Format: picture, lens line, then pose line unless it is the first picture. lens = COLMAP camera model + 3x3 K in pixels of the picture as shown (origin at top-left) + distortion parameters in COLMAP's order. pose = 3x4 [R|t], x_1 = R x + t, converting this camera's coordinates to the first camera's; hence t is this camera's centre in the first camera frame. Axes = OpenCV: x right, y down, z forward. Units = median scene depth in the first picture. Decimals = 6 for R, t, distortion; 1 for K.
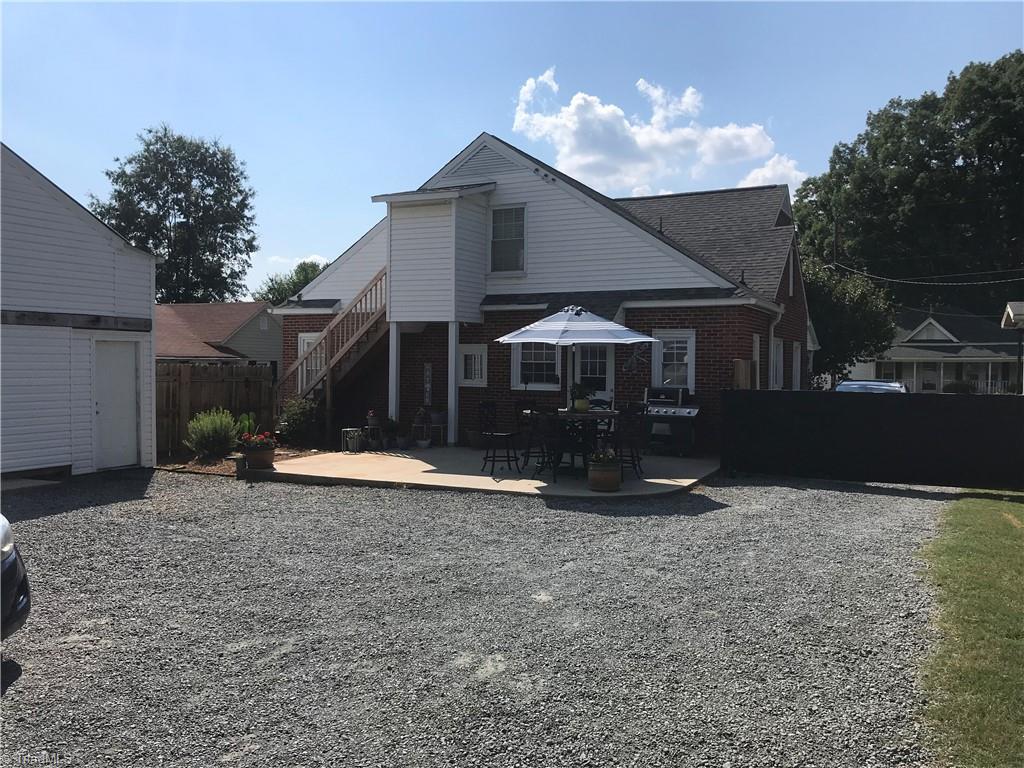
lens RADIAL K [[832.7, 0, 508.1], [0, 832.7, 380.1], [0, 0, 1]] dist [0.037067, -0.050095]
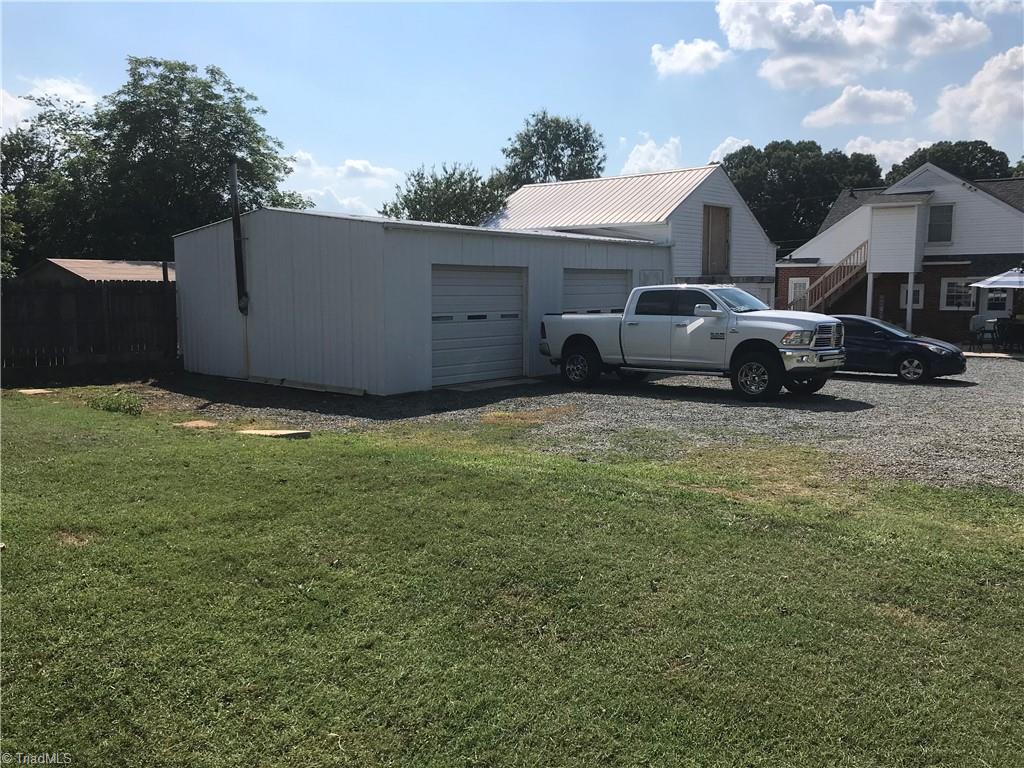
lens RADIAL K [[832.7, 0, 508.1], [0, 832.7, 380.1], [0, 0, 1]] dist [0.037067, -0.050095]
pose [[0.976267, 0.009749, -0.216353, -0.177231], [0.010959, 0.995482, 0.094311, -0.006343], [0.216295, -0.094444, 0.971749, -0.328712]]
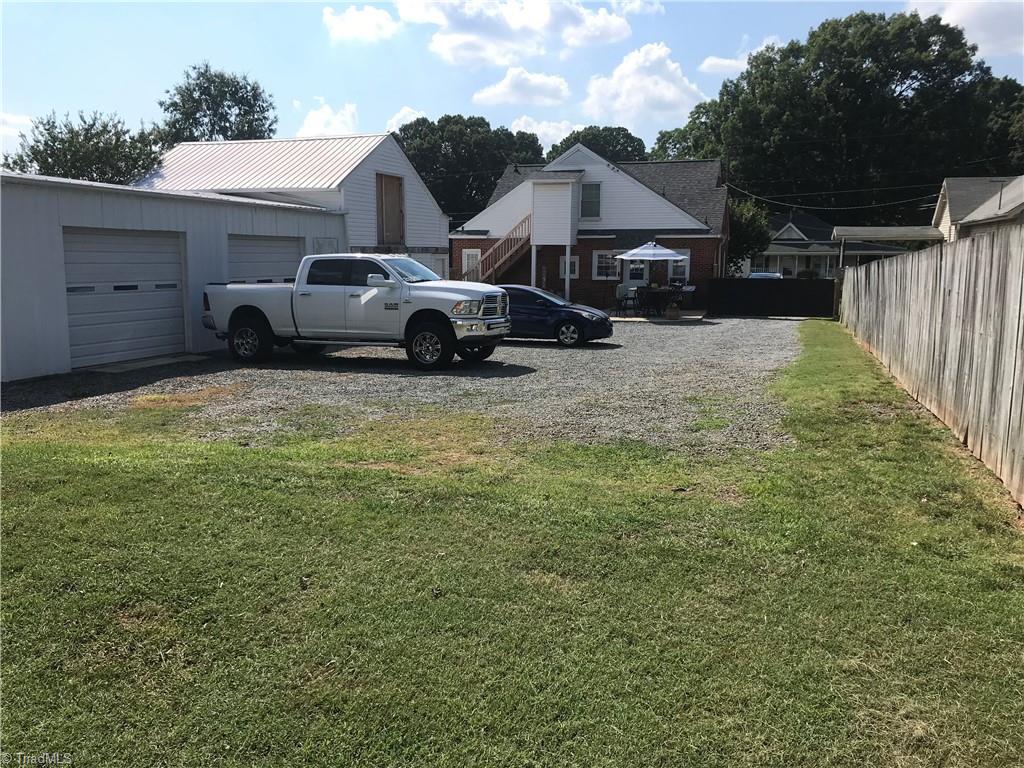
lens RADIAL K [[832.7, 0, 508.1], [0, 832.7, 380.1], [0, 0, 1]] dist [0.037067, -0.050095]
pose [[0.988344, -0.029955, 0.149262, -0.172122], [0.009814, 0.990948, 0.133889, -0.006258], [-0.151922, -0.130864, 0.979691, -0.319661]]
